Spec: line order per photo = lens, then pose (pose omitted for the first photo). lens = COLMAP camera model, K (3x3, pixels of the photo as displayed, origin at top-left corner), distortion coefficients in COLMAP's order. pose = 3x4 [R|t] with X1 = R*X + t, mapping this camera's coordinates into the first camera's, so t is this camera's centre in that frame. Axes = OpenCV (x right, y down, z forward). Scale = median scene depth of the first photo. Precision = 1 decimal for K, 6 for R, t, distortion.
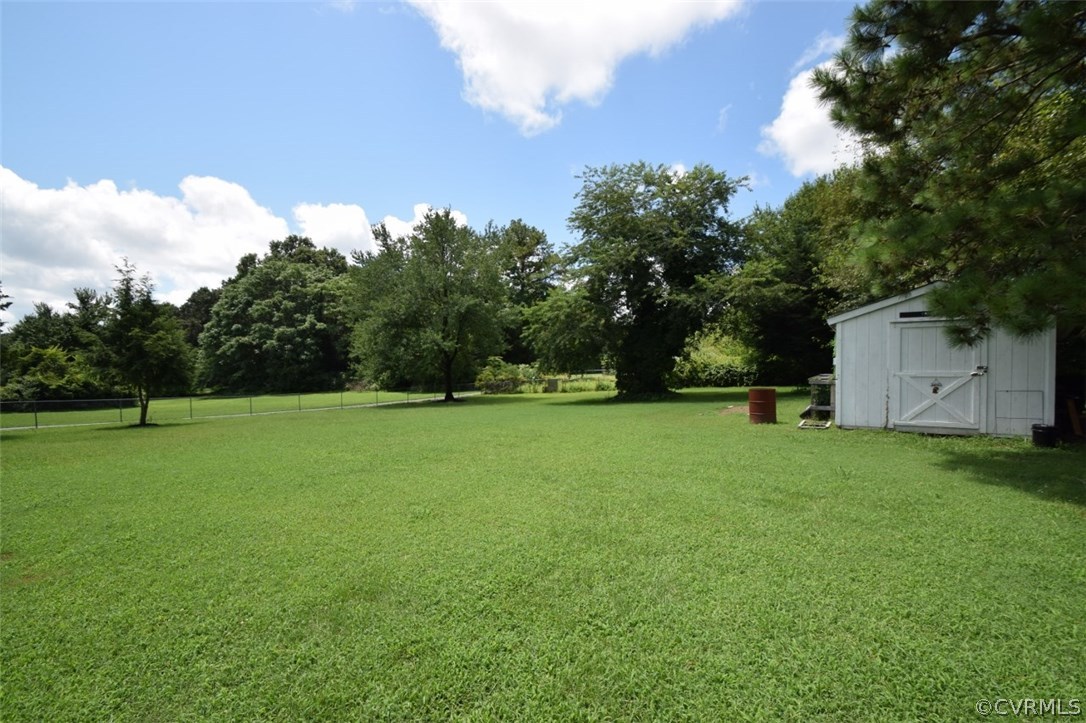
lens RADIAL K [[479.6, 0, 540.3], [0, 479.6, 379.5], [0, 0, 1]] dist [0.002444, -0.013588]
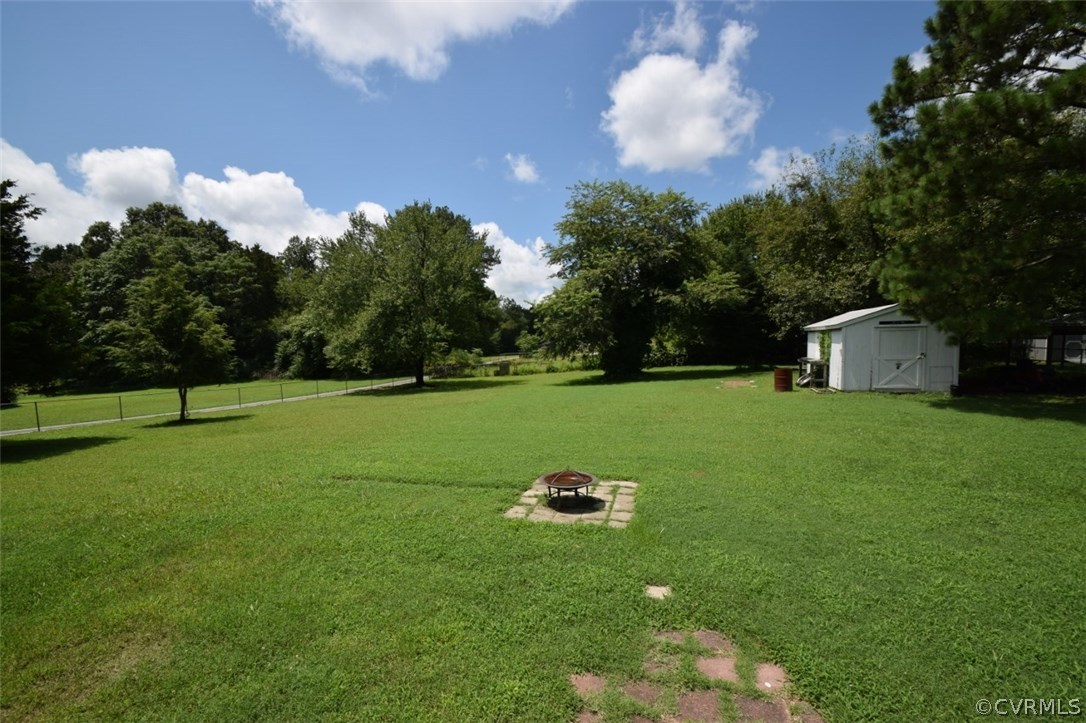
lens RADIAL K [[479.6, 0, 540.3], [0, 479.6, 379.5], [0, 0, 1]] dist [0.002444, -0.013588]
pose [[0.958304, -0.031501, 0.284009, -0.259201], [0.020443, 0.998916, 0.041813, -0.009156], [-0.285019, -0.034264, 0.957909, -0.082512]]
